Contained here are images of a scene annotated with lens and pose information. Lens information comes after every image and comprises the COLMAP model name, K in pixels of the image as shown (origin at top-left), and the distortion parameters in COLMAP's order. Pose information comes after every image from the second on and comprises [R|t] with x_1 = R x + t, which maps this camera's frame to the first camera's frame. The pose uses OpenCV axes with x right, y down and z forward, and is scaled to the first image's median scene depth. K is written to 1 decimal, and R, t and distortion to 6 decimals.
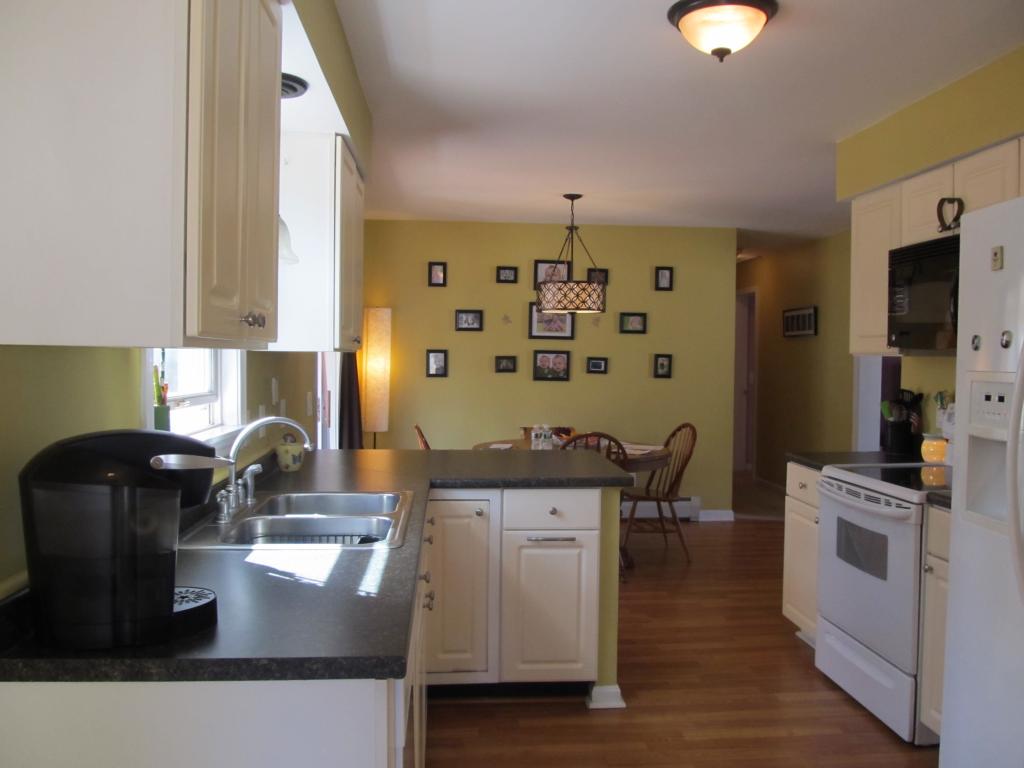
lens RADIAL K [[846.6, 0, 512.0], [0, 846.6, 384.0], [0, 0, 1]] dist [-0.061696, 0.022707]
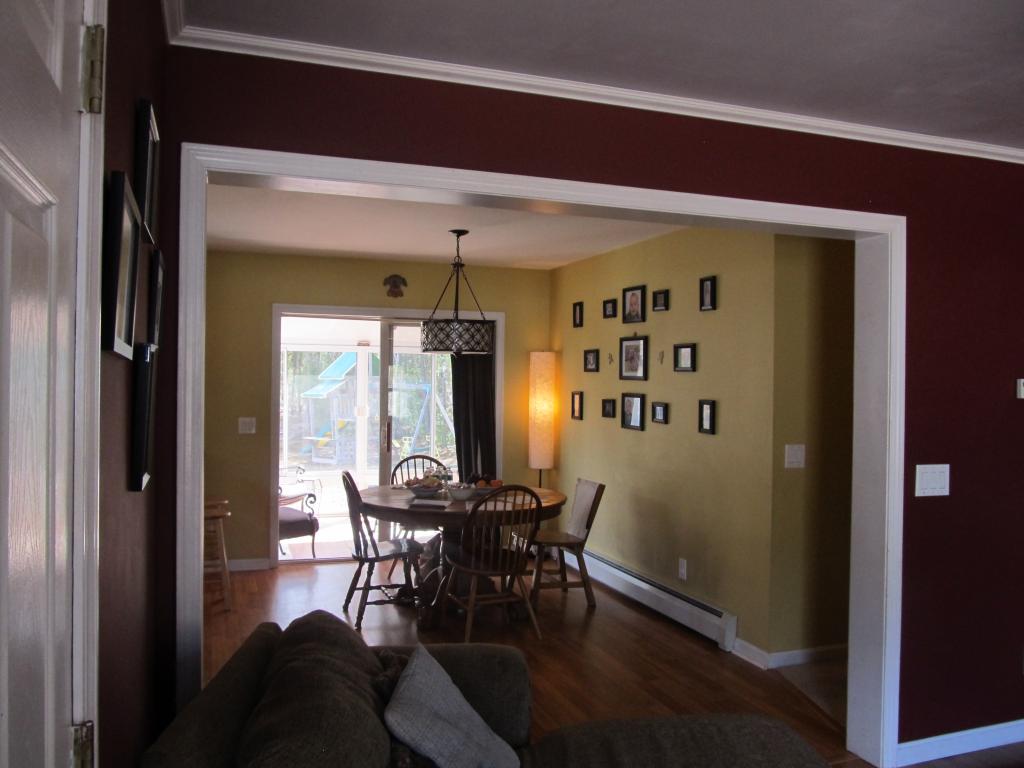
lens RADIAL K [[846.6, 0, 512.0], [0, 846.6, 384.0], [0, 0, 1]] dist [-0.061696, 0.022707]
pose [[0.257681, -0.004916, -0.966218, 1.571180], [-0.035244, 0.999274, -0.014483, -0.062059], [0.965587, 0.037786, 0.257320, 1.269143]]
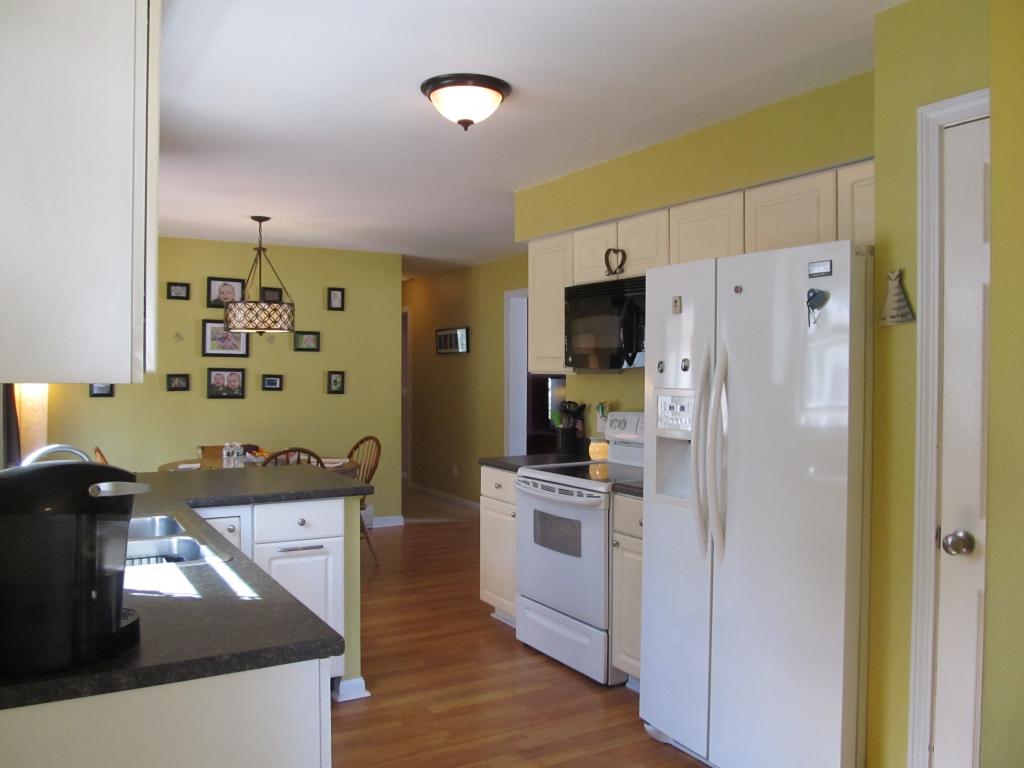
lens RADIAL K [[846.6, 0, 512.0], [0, 846.6, 384.0], [0, 0, 1]] dist [-0.061696, 0.022707]
pose [[0.900504, -0.012311, 0.434673, -0.153502], [0.018834, 0.999765, -0.010702, -0.007688], [-0.434440, 0.017824, 0.900525, -0.071600]]
